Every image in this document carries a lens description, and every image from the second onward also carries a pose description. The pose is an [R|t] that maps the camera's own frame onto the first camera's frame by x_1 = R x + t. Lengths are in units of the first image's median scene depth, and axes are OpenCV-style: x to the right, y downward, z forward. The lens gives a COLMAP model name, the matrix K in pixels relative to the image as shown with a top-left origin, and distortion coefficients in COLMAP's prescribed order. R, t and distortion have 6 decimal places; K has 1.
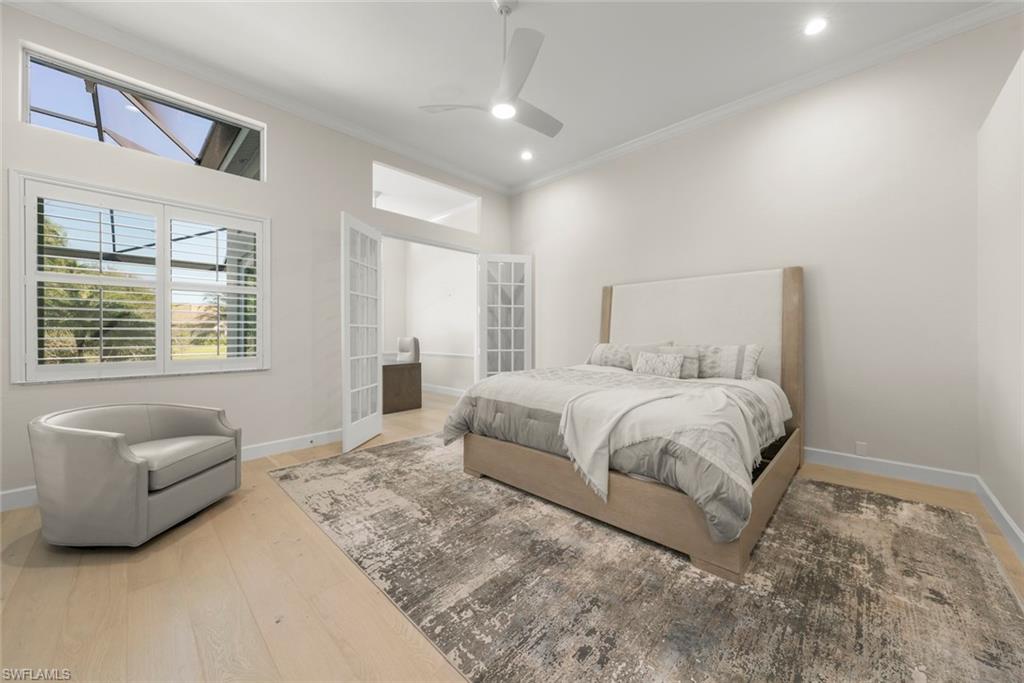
lens RADIAL K [[371.2, 0, 512.0], [0, 371.2, 341.5], [0, 0, 1]] dist [0.000351, 0.000052]
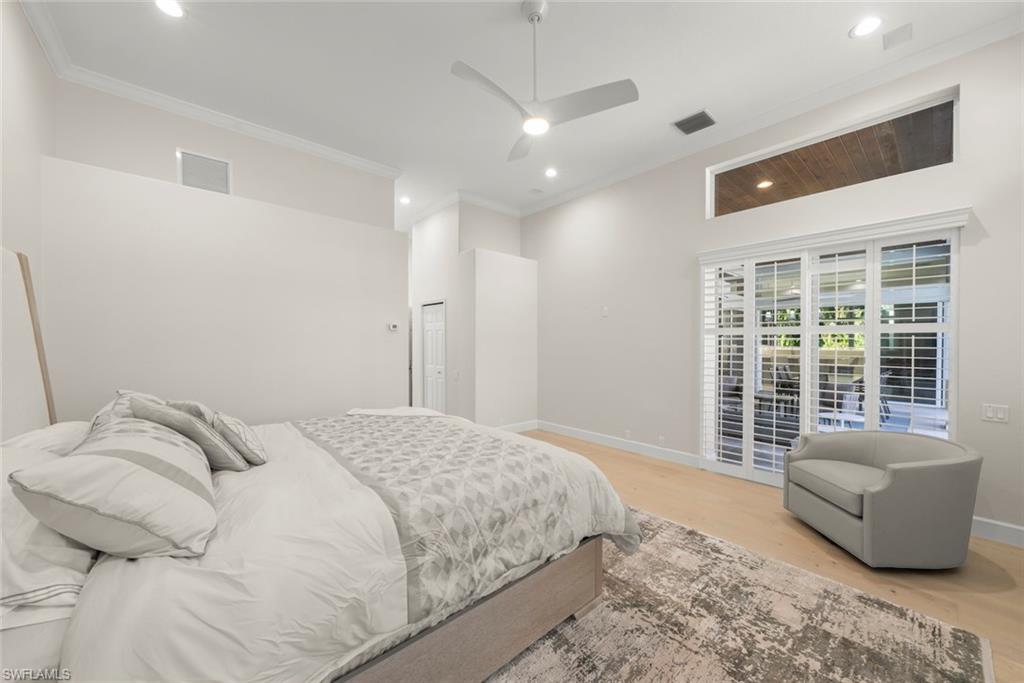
lens RADIAL K [[371.2, 0, 512.0], [0, 371.2, 341.5], [0, 0, 1]] dist [0.000351, 0.000052]
pose [[-0.997230, -0.003022, 0.074324, -0.029247], [-0.002029, 0.999908, 0.013426, -0.085456], [-0.074358, 0.013238, -0.997144, 1.694609]]
